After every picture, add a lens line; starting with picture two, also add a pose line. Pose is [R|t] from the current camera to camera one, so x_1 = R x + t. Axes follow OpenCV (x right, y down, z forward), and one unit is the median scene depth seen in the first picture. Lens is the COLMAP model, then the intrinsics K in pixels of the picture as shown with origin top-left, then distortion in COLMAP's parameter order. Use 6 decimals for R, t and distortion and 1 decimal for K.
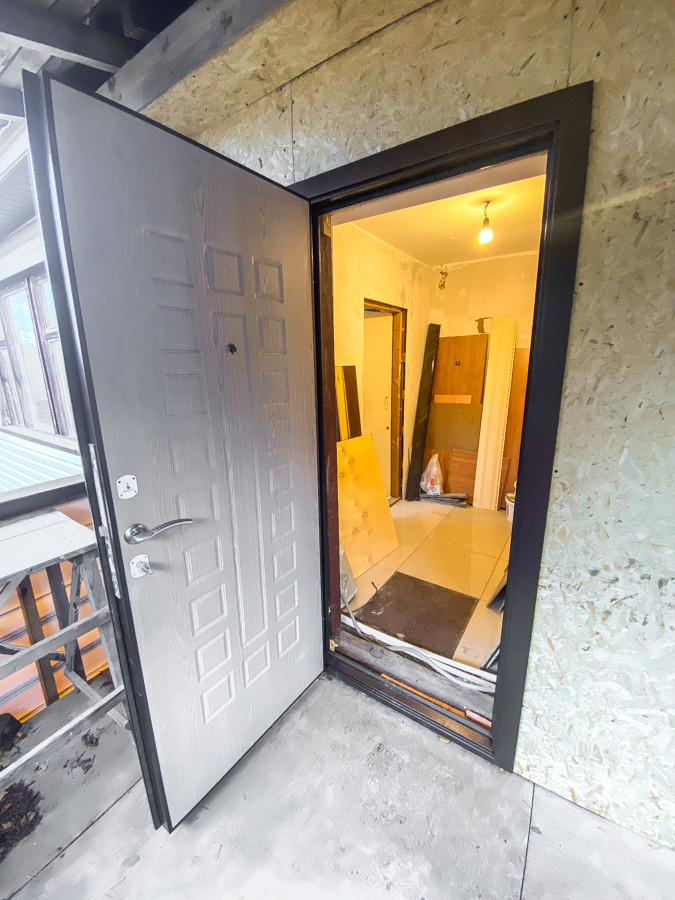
lens RADIAL K [[349.8, 0, 342.9], [0, 349.8, 441.1], [0, 0, 1]] dist [-0.019643, -0.006913]
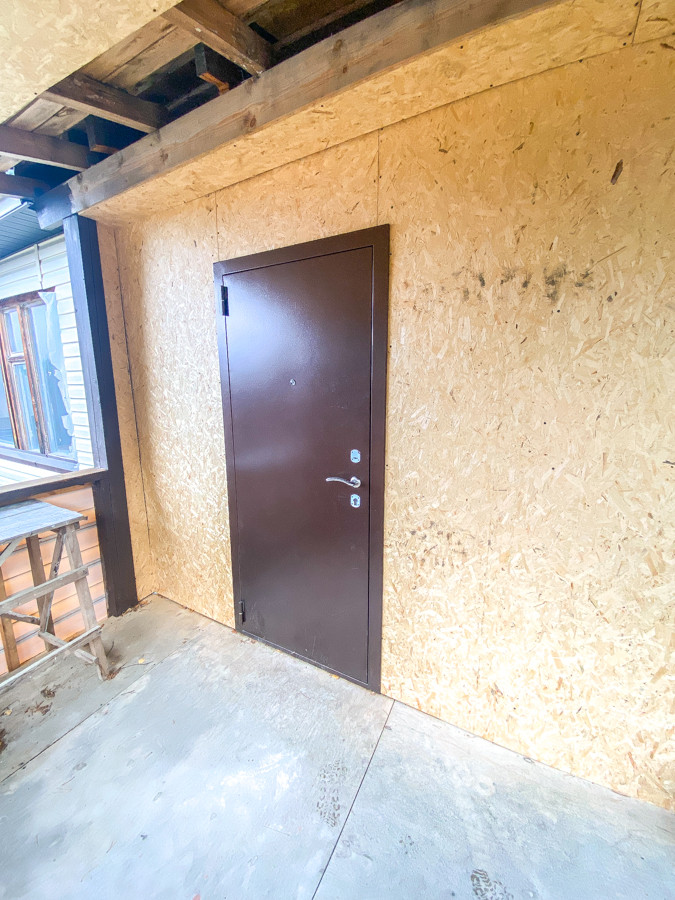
lens RADIAL K [[349.8, 0, 342.5], [0, 349.8, 441.4], [0, 0, 1]] dist [-0.019643, -0.006913]
pose [[0.995862, -0.002480, 0.090844, 0.268001], [0.006981, 0.998762, -0.049254, 0.053659], [-0.090609, 0.049684, 0.994646, -0.466966]]
